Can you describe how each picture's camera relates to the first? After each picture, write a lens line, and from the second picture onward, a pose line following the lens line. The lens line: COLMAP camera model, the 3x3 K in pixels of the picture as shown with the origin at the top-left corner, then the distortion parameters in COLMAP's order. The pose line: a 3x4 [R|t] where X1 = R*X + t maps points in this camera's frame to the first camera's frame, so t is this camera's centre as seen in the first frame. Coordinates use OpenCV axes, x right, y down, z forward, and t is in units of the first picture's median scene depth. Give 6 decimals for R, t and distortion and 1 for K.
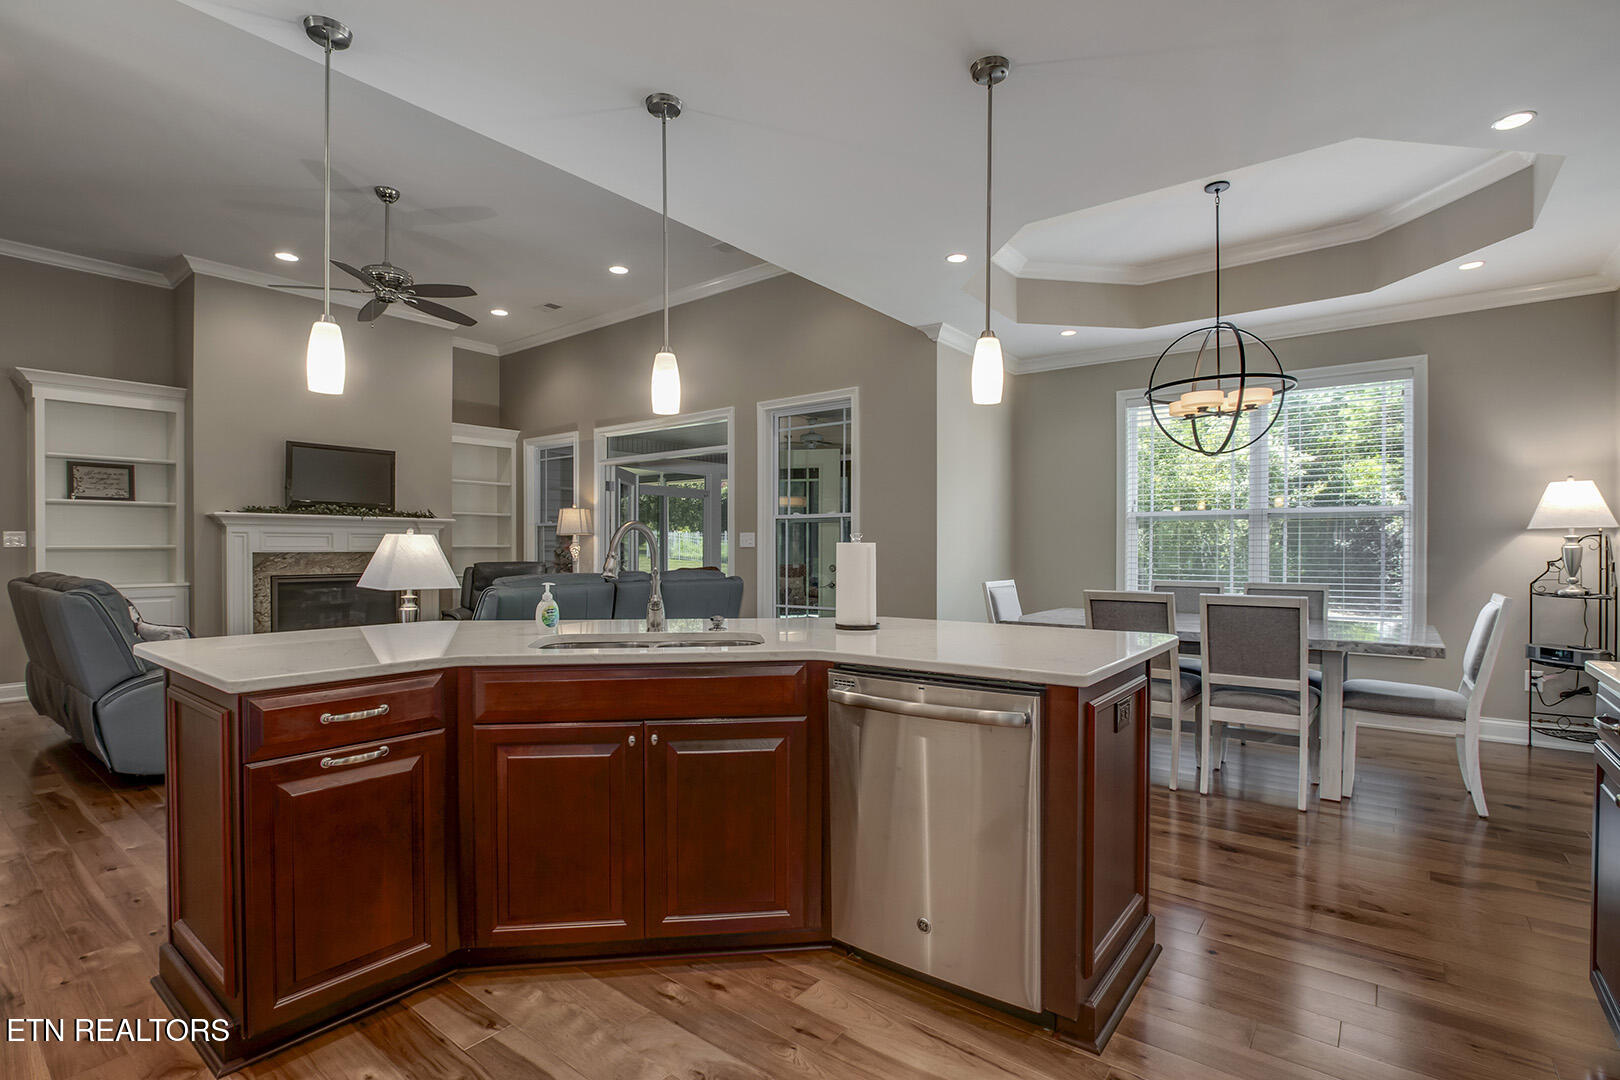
lens RADIAL K [[752.8, 0, 818.3], [0, 752.8, 551.1], [0, 0, 1]] dist [-0.019856, 0.000338]
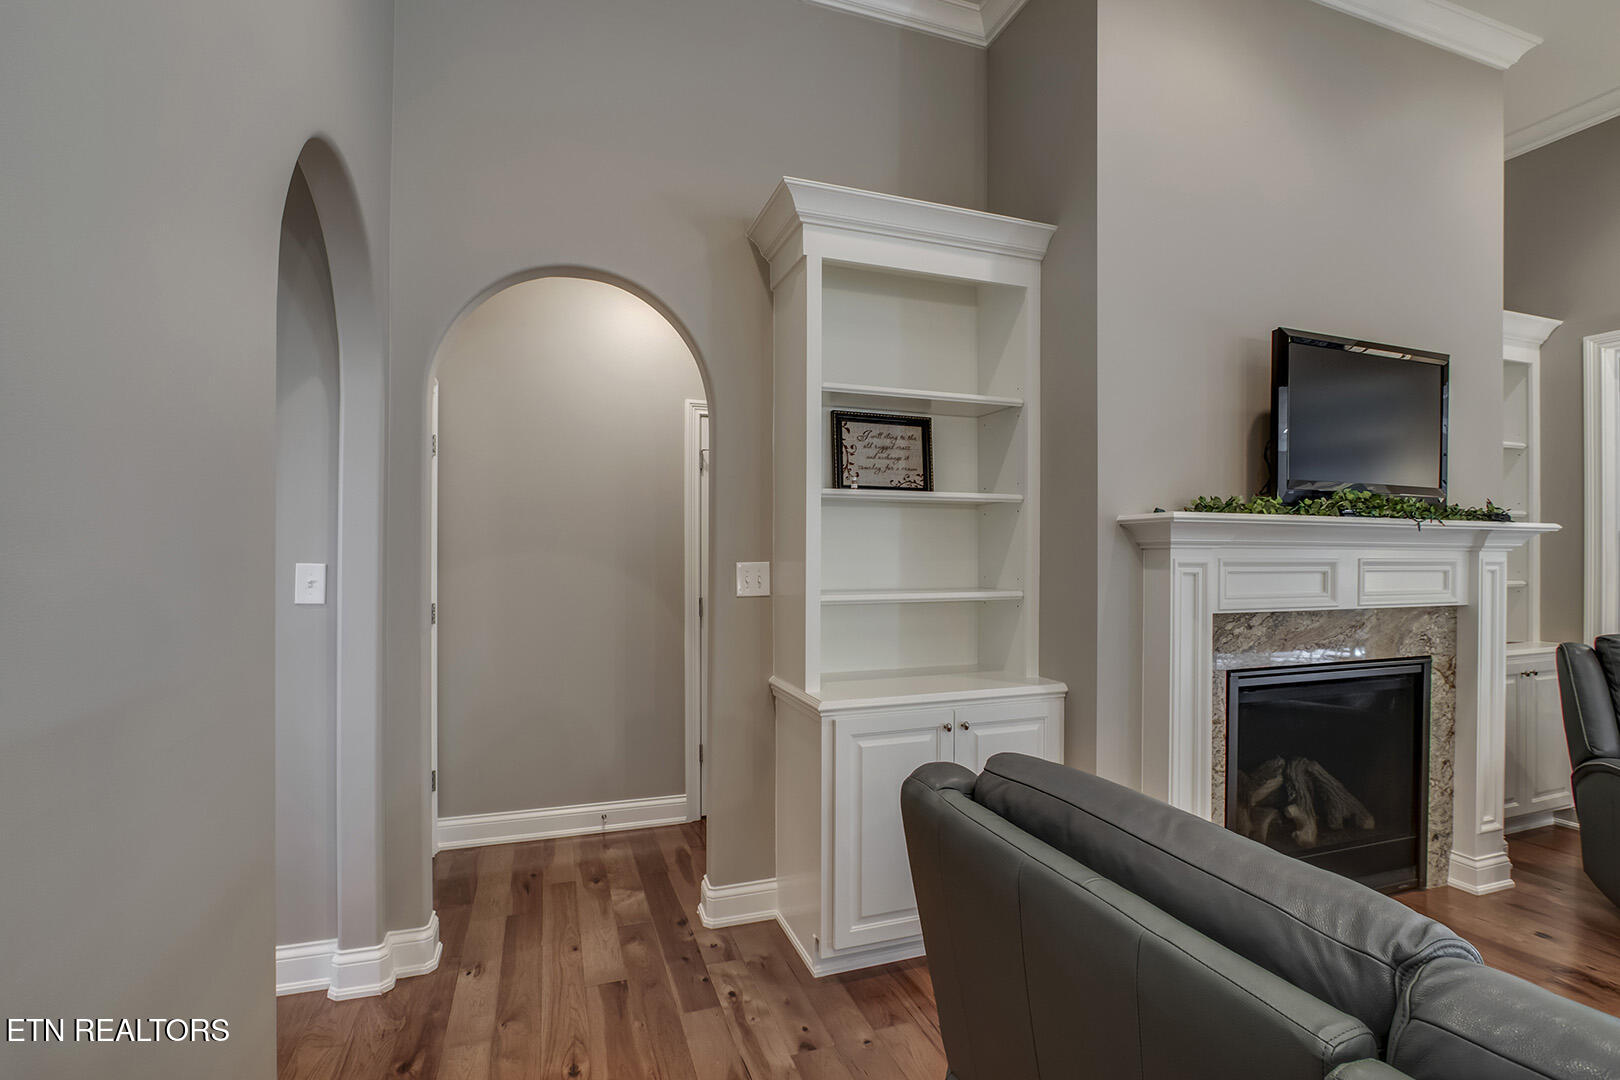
lens RADIAL K [[752.8, 0, 808.8], [0, 752.8, 548.3], [0, 0, 1]] dist [-0.019856, 0.000338]
pose [[0.840996, -0.001092, -0.541040, -0.763460], [-0.005851, 0.999921, -0.011113, -0.028773], [0.541009, 0.012512, 0.840924, 0.583299]]
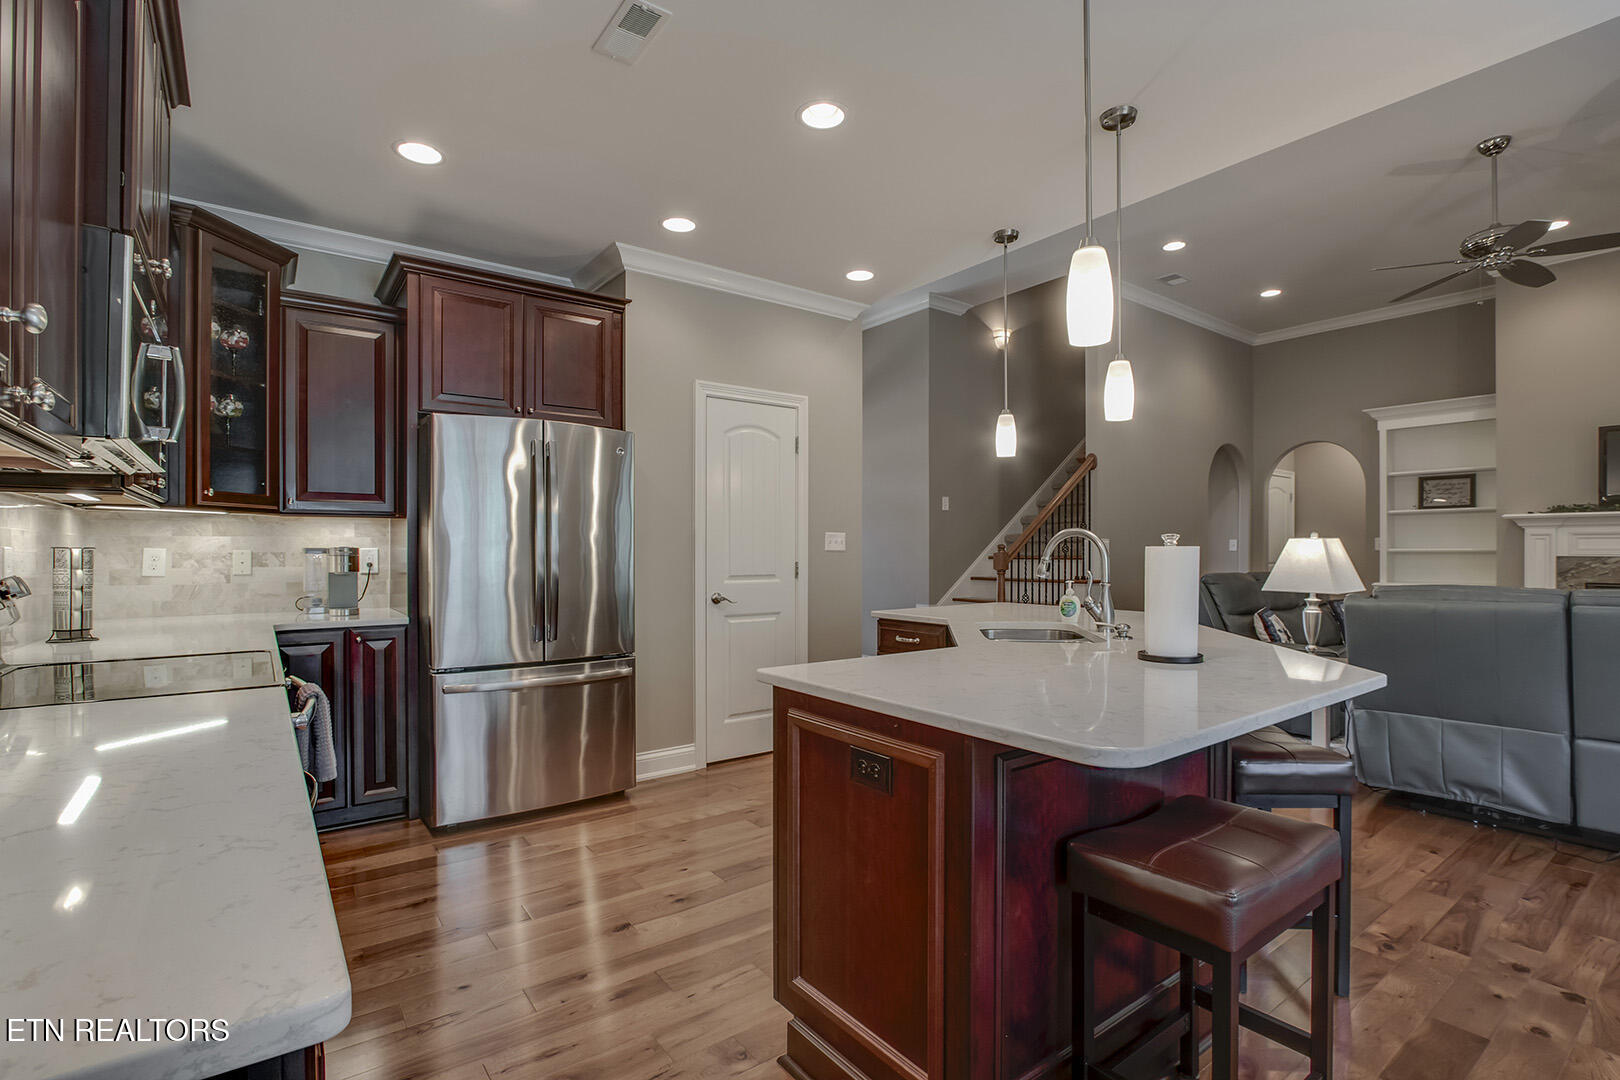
lens RADIAL K [[752.8, 0, 811.8], [0, 752.8, 550.9], [0, 0, 1]] dist [-0.019856, 0.000338]
pose [[-0.266269, 0.002048, -0.963896, 0.376721], [-0.005422, 0.999979, 0.003623, -0.003420], [0.963883, 0.006191, -0.266253, 0.377556]]
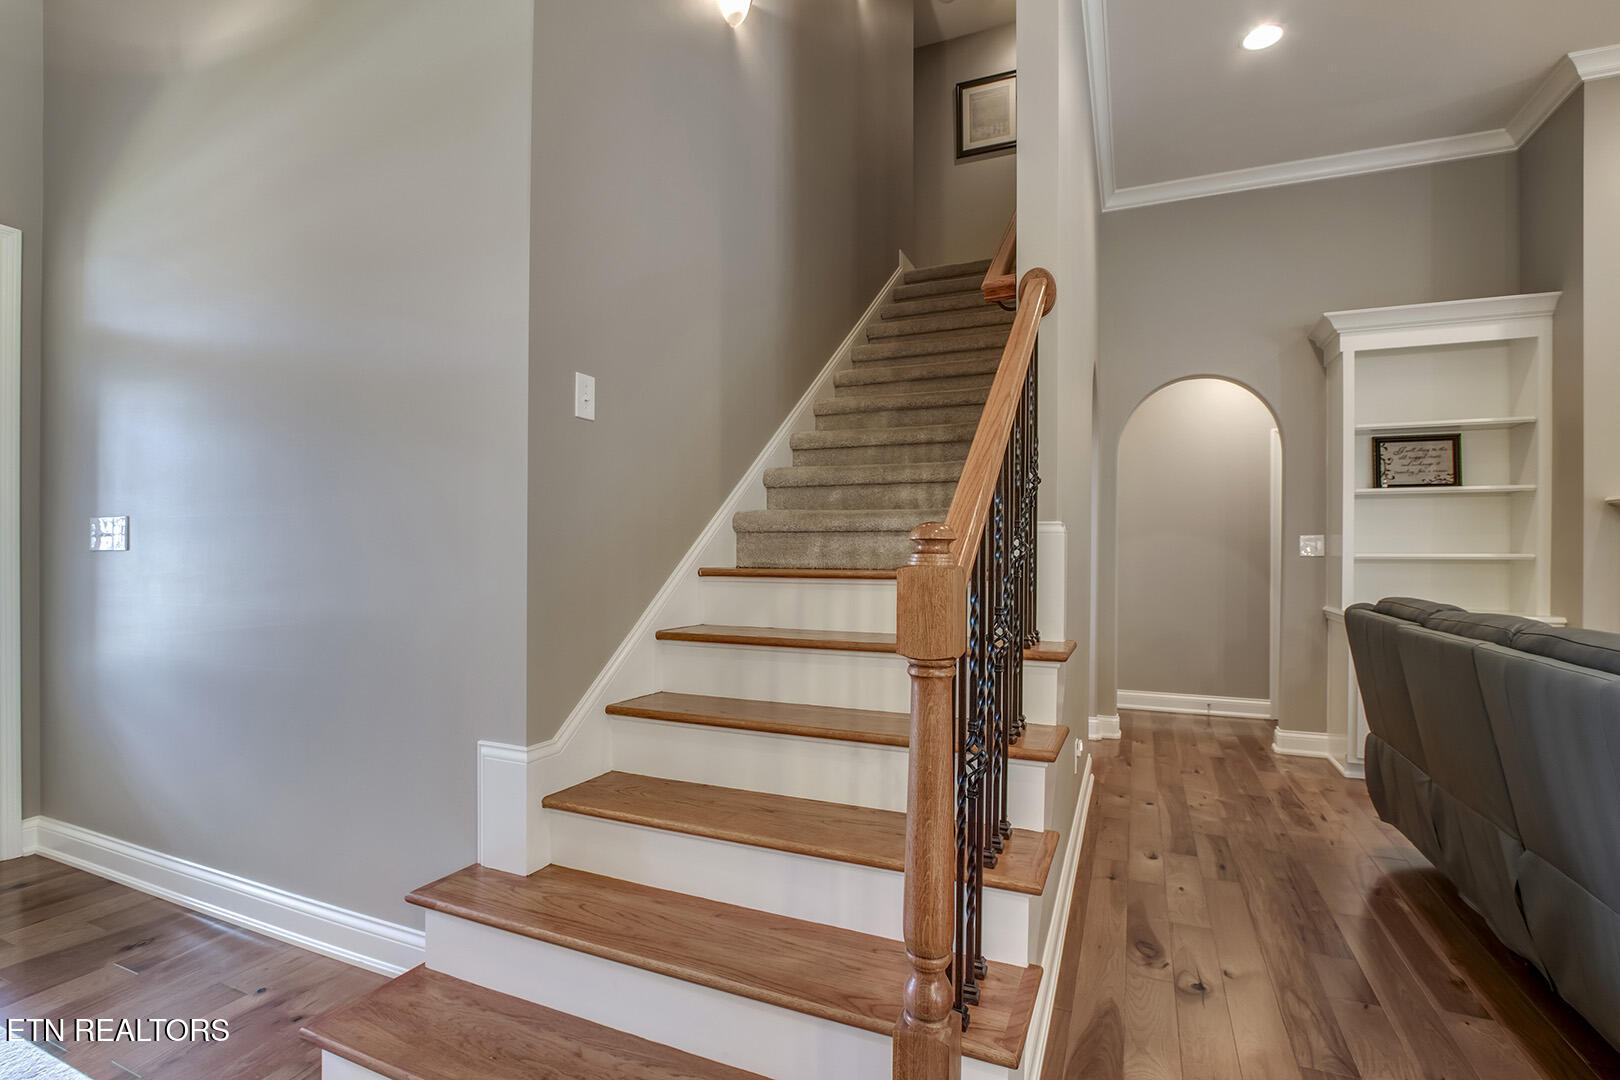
lens RADIAL K [[752.8, 0, 809.5], [0, 752.8, 553.2], [0, 0, 1]] dist [-0.019856, 0.000338]
pose [[0.250624, 0.003457, -0.968078, -0.445239], [-0.010779, 0.999942, 0.000780, -0.002700], [0.968025, 0.010239, 0.250646, 0.280061]]
